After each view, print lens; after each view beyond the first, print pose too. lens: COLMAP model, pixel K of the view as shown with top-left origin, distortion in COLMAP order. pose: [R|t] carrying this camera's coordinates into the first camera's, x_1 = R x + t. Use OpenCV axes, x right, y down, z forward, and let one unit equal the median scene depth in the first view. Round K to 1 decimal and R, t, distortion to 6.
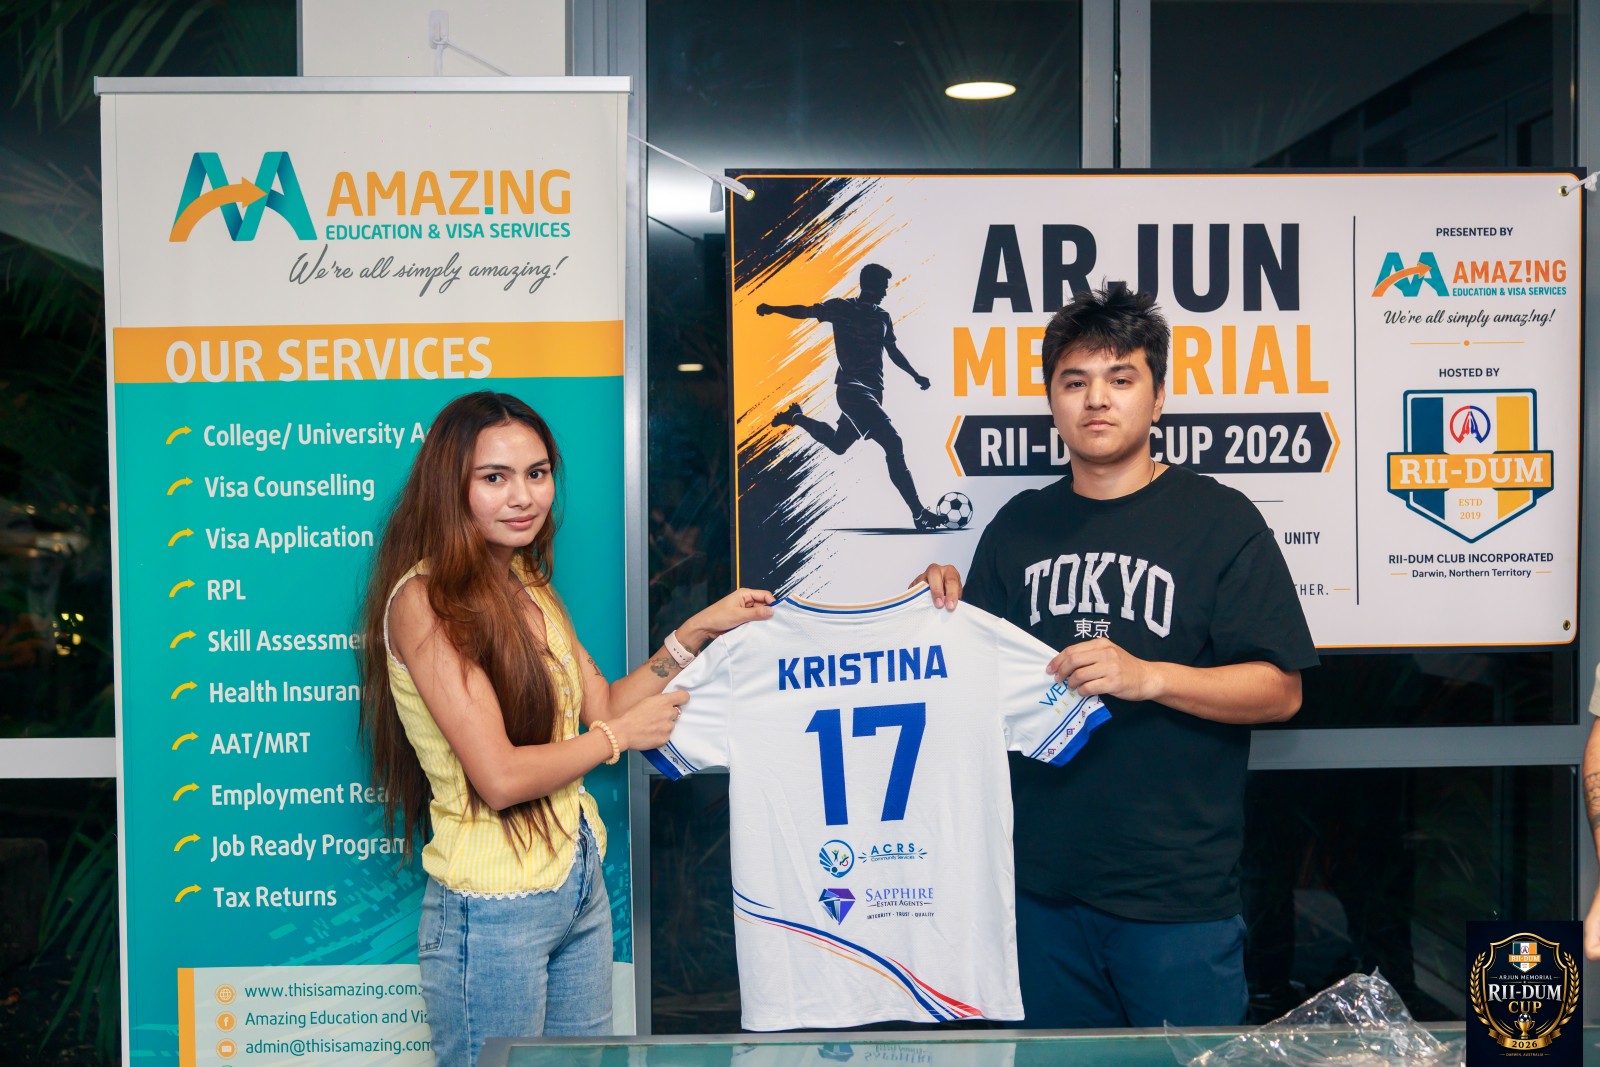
lens RADIAL K [[1957.9, 0, 797.4], [0, 1957.9, 536.5], [0, 0, 1]] dist [0.036342, -0.068899]
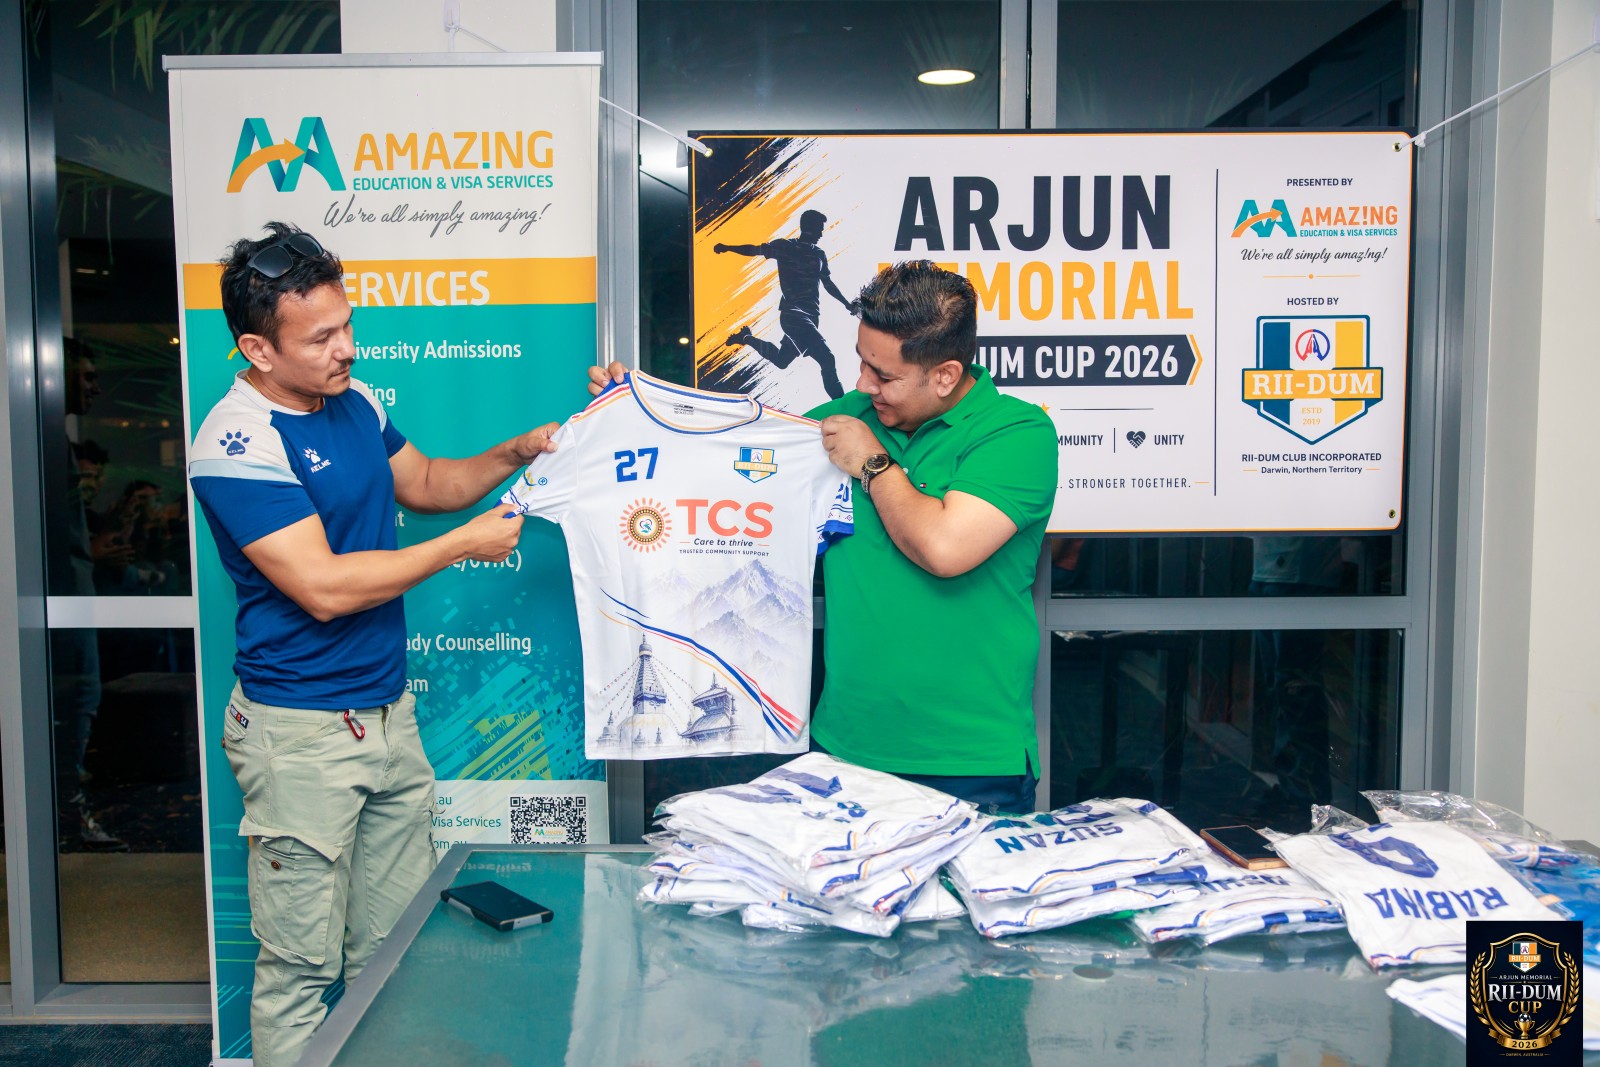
lens RADIAL K [[1507.6, 0, 796.6], [0, 1507.6, 529.8], [0, 0, 1]] dist [0.009798, -0.024854]
pose [[0.998872, 0.006411, -0.047054, 0.074640], [-0.003737, 0.998384, 0.056699, 0.004521], [0.047341, -0.056459, 0.997282, 0.064438]]
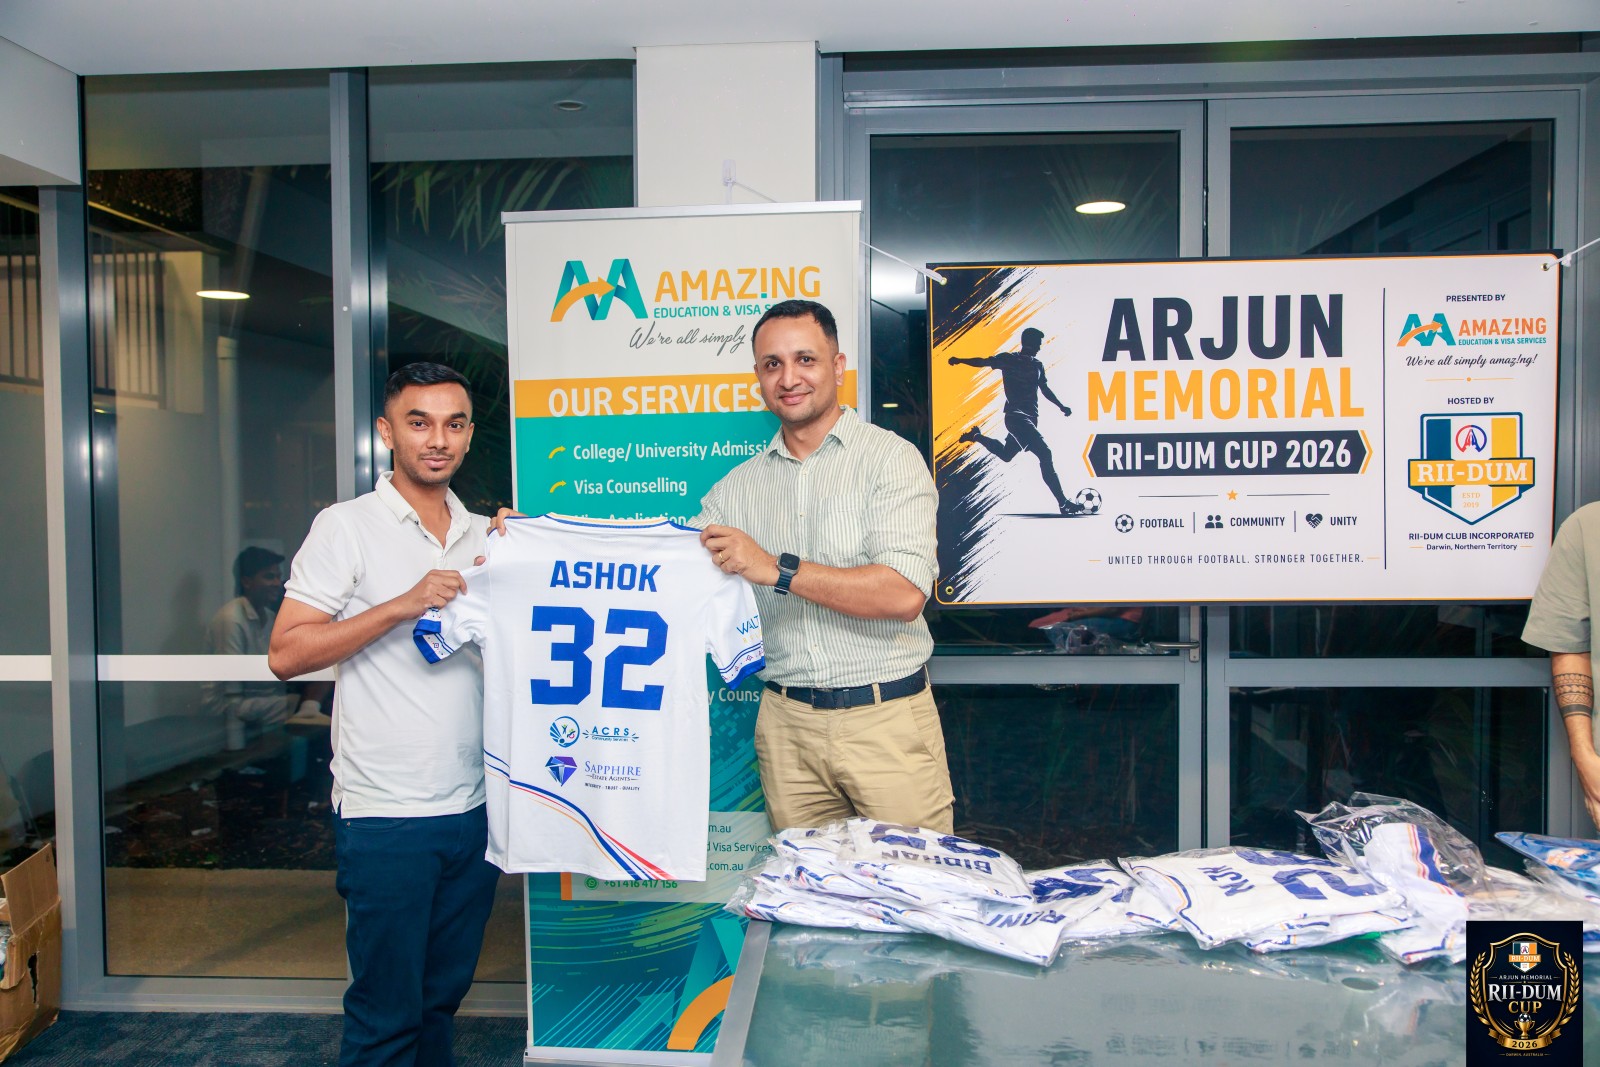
lens RADIAL K [[1321.5, 0, 803.9], [0, 1321.5, 541.2], [0, 0, 1]] dist [-0.011058, 0.049602]
pose [[0.993001, 0.001471, -0.118095, -0.011365], [0.000332, 0.999884, 0.015249, 0.000696], [0.118103, -0.015182, 0.992885, 0.028000]]
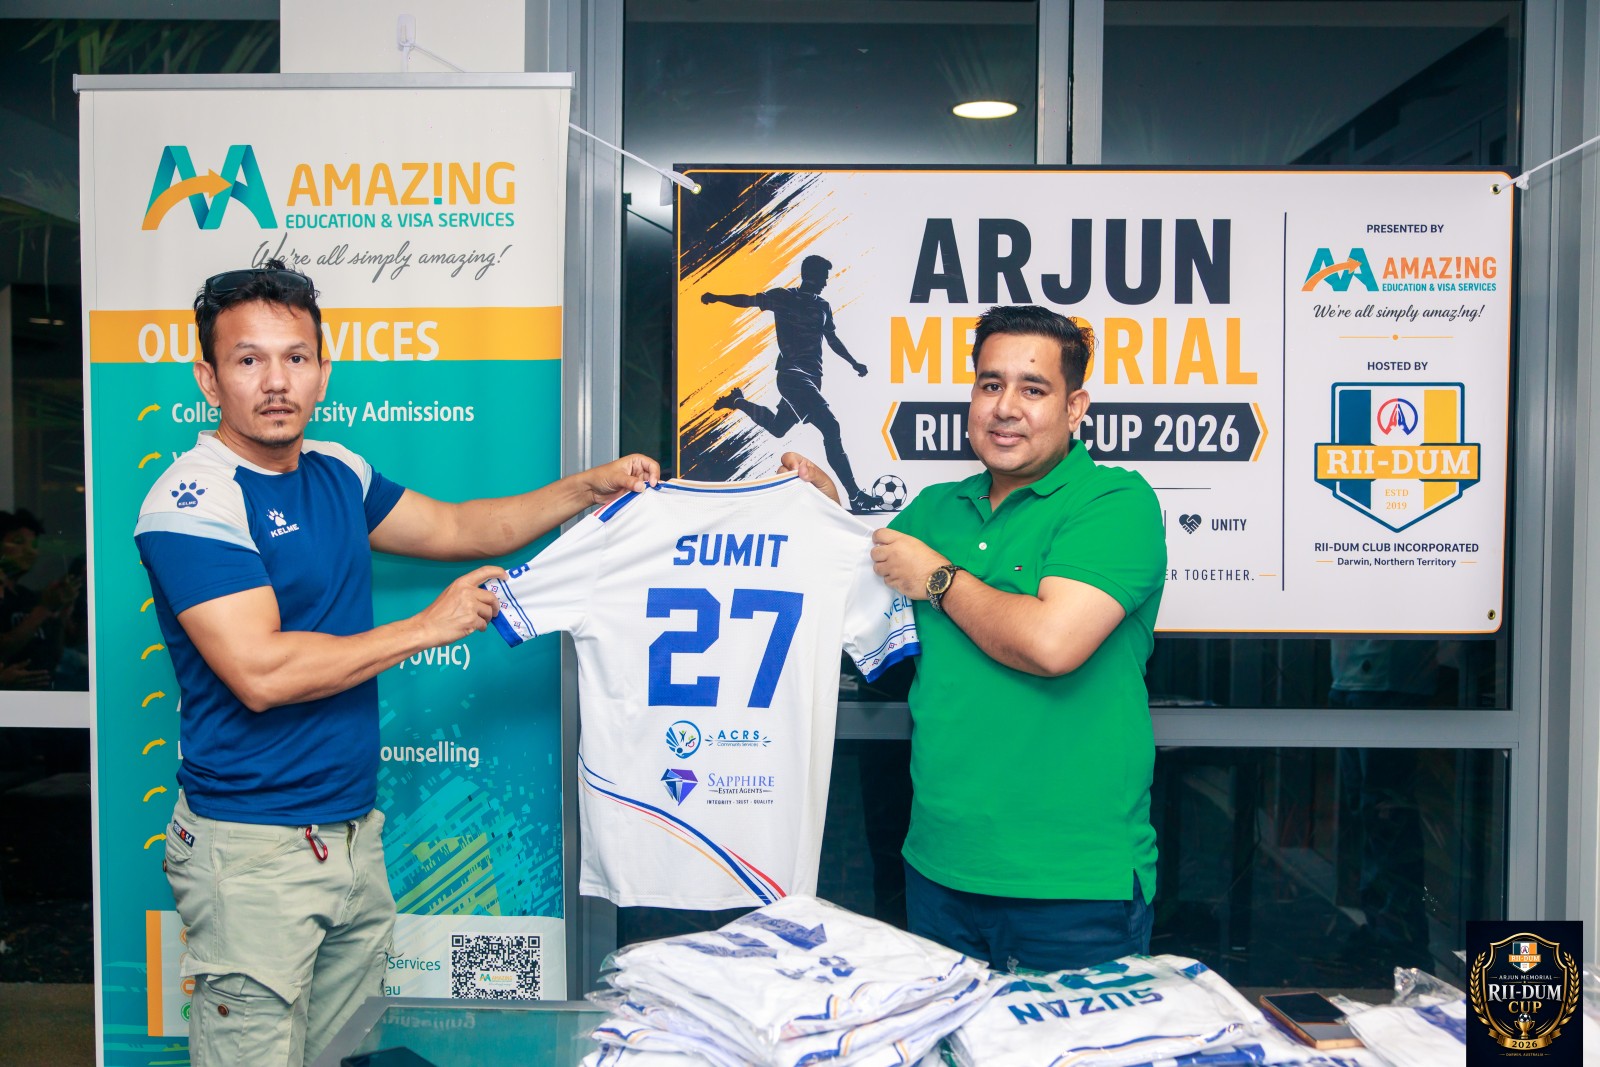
lens RADIAL K [[1677.1, 0, 803.1], [0, 1677.1, 536.1], [0, 0, 1]] dist [-0.000817, 0.020811]
pose [[0.997733, 0.015606, -0.065462, 0.093625], [-0.015012, 0.999842, 0.009556, 0.001762], [0.065601, -0.008552, 0.997809, 0.107916]]
